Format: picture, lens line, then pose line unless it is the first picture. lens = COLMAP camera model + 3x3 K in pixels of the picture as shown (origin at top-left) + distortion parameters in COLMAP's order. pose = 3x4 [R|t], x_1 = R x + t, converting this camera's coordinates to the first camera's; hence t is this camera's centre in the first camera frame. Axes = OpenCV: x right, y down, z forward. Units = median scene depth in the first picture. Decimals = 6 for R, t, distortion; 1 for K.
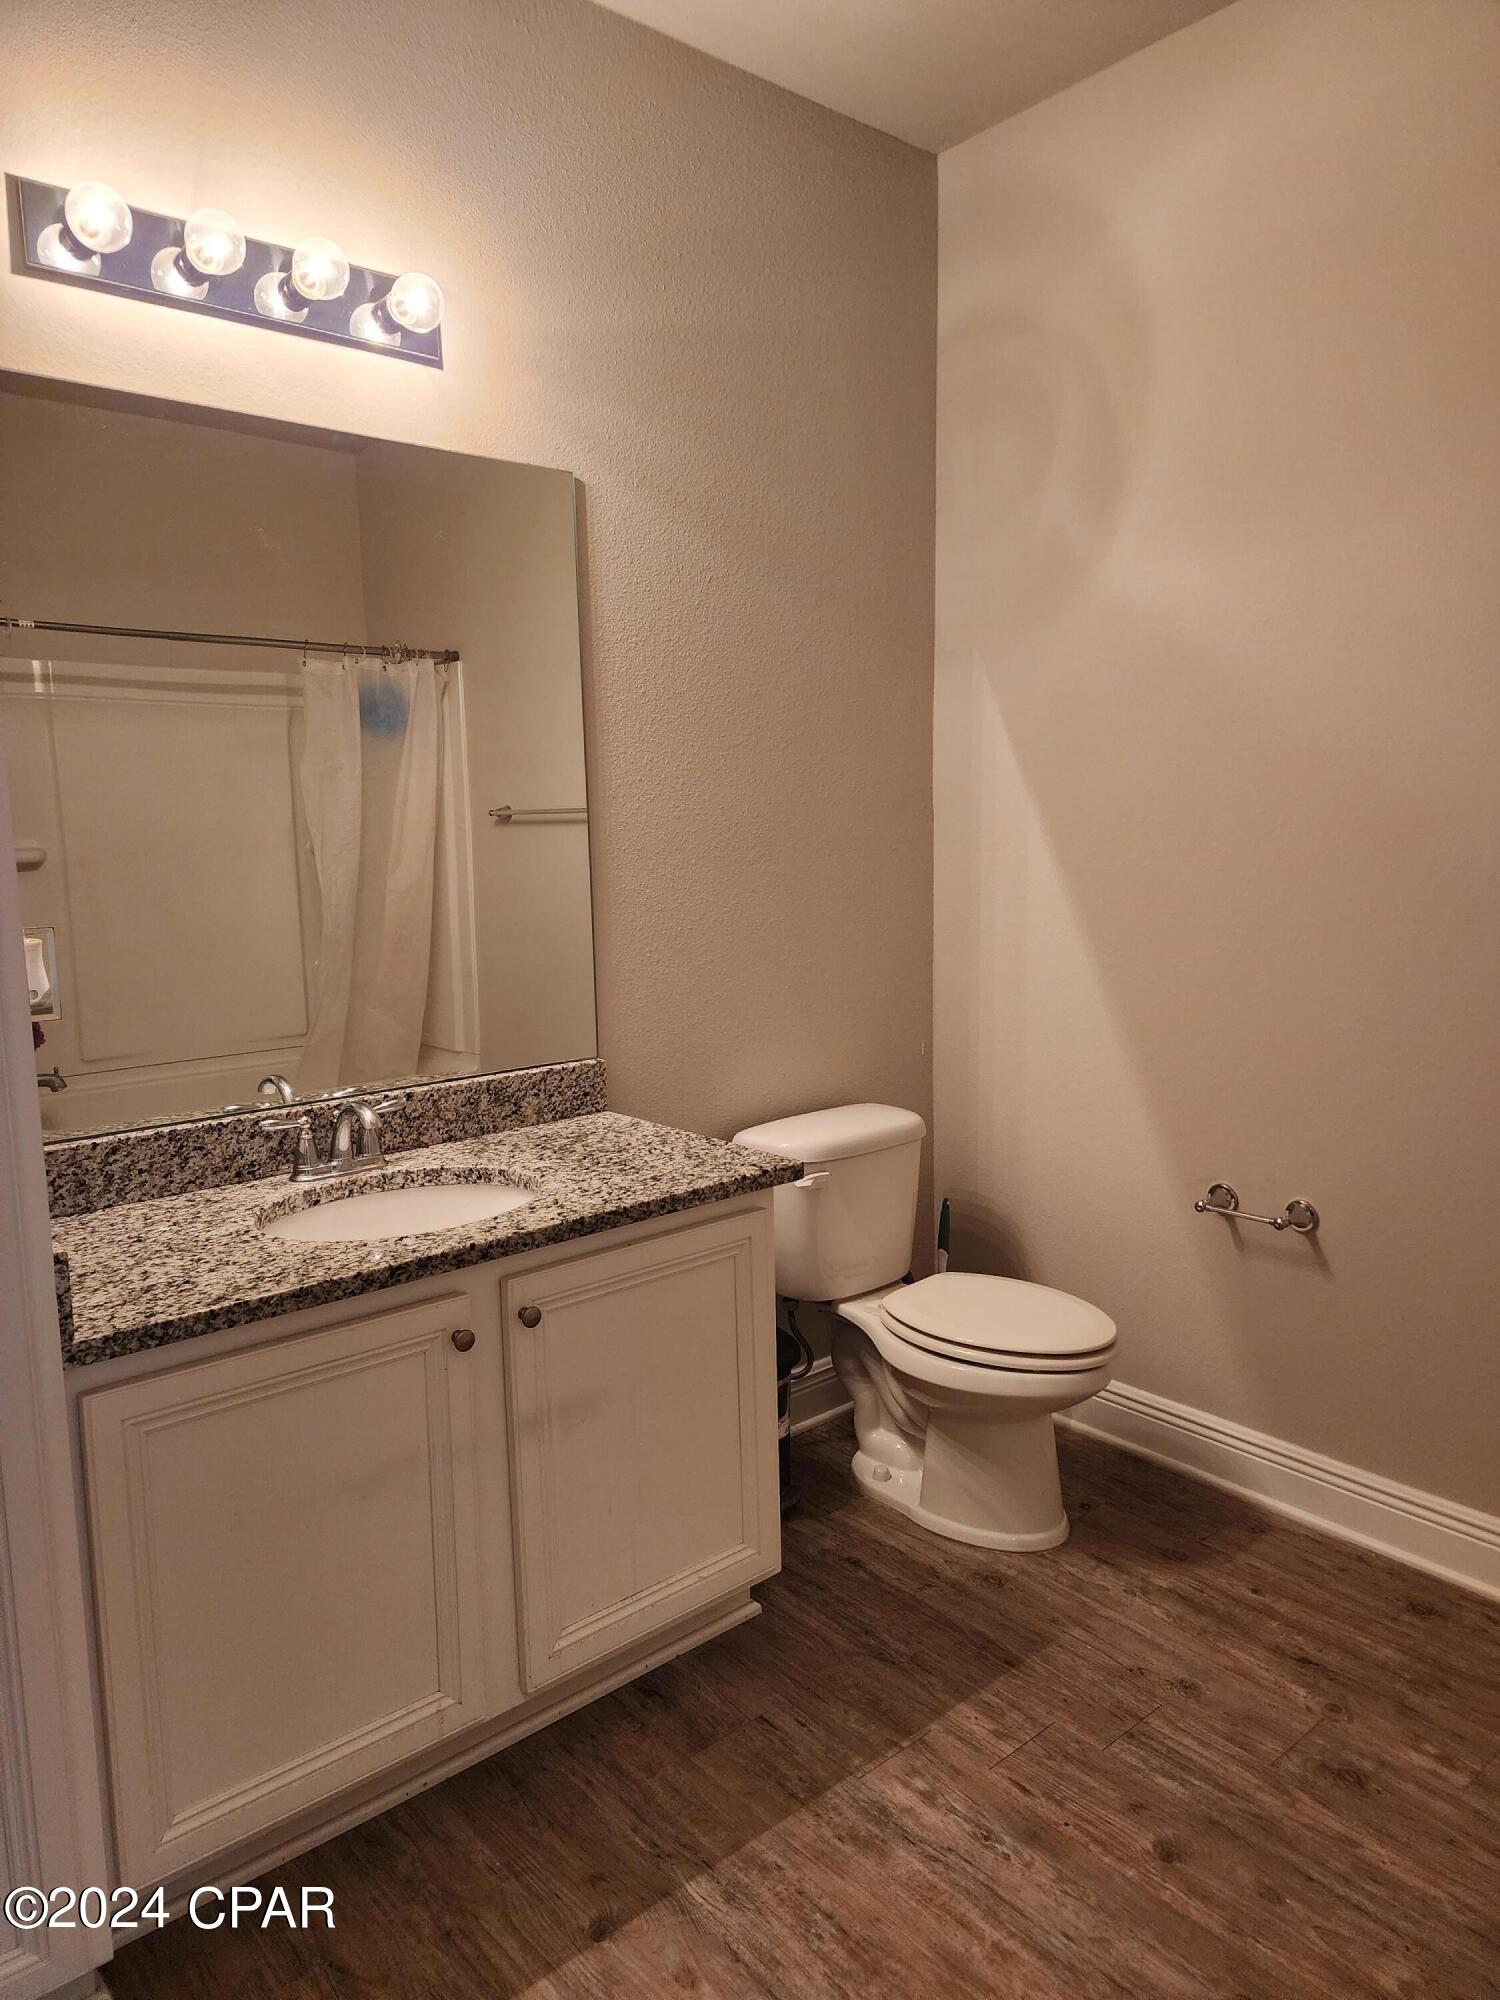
lens RADIAL K [[1334.9, 0, 746.6], [0, 1334.9, 1012.7], [0, 0, 1]] dist [0.067165, -0.054629]
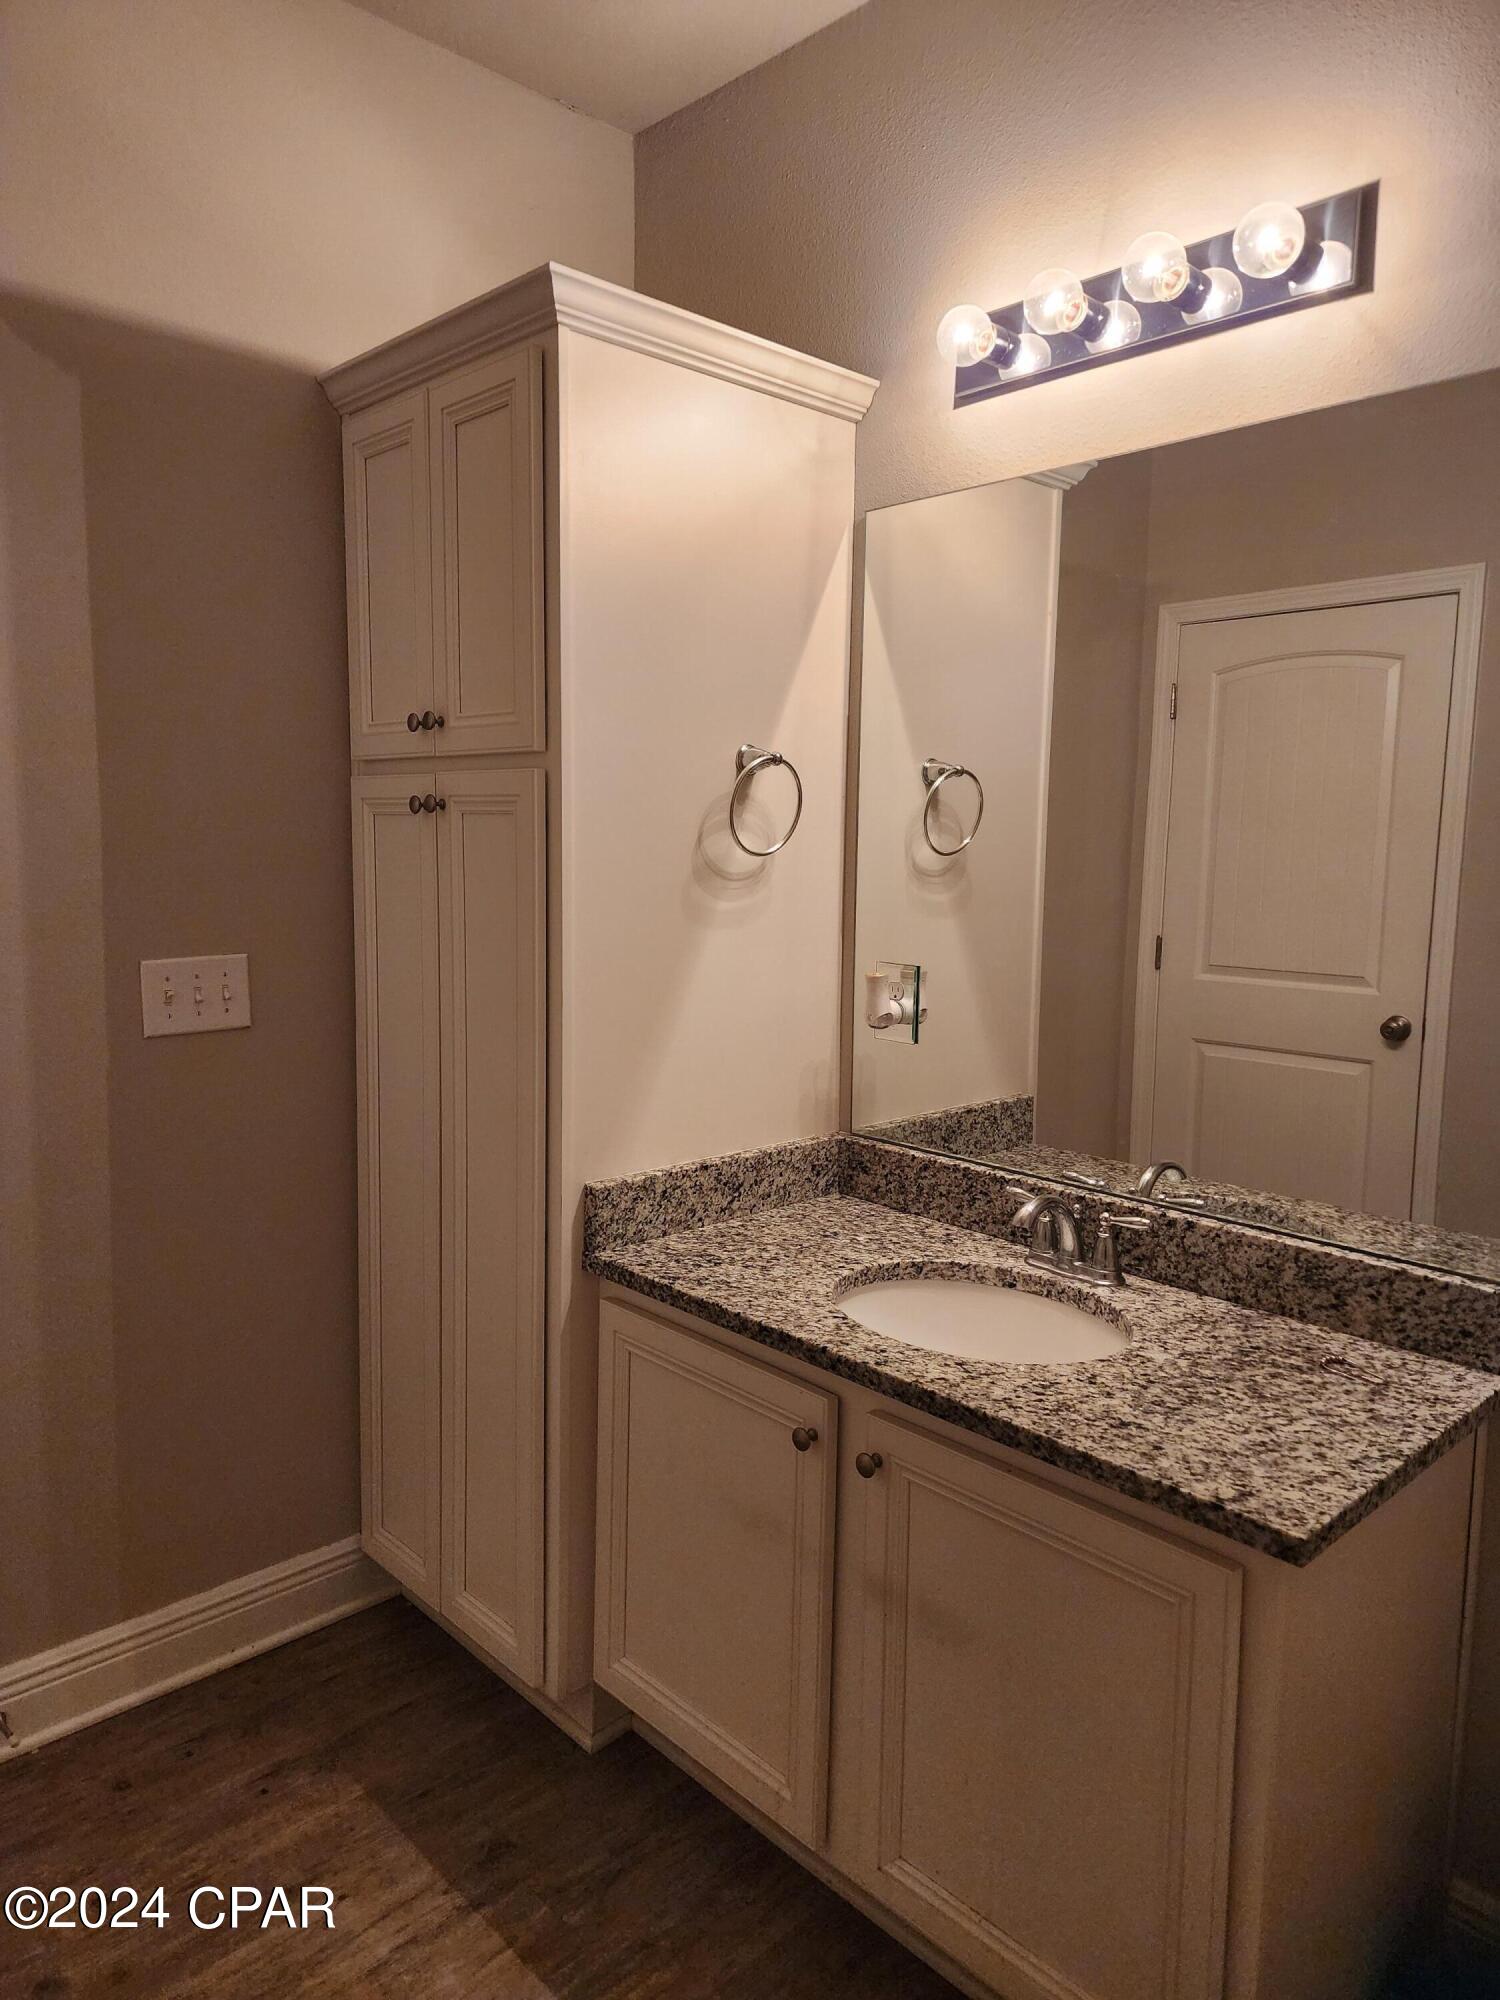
lens RADIAL K [[1334.9, 0, 735.1], [0, 1334.9, 990.4], [0, 0, 1]] dist [0.067165, -0.054629]
pose [[0.037722, 0.136750, -0.989887, 0.618545], [-0.153733, 0.979594, 0.129469, -0.165085], [0.987392, 0.147294, 0.057976, 0.764276]]
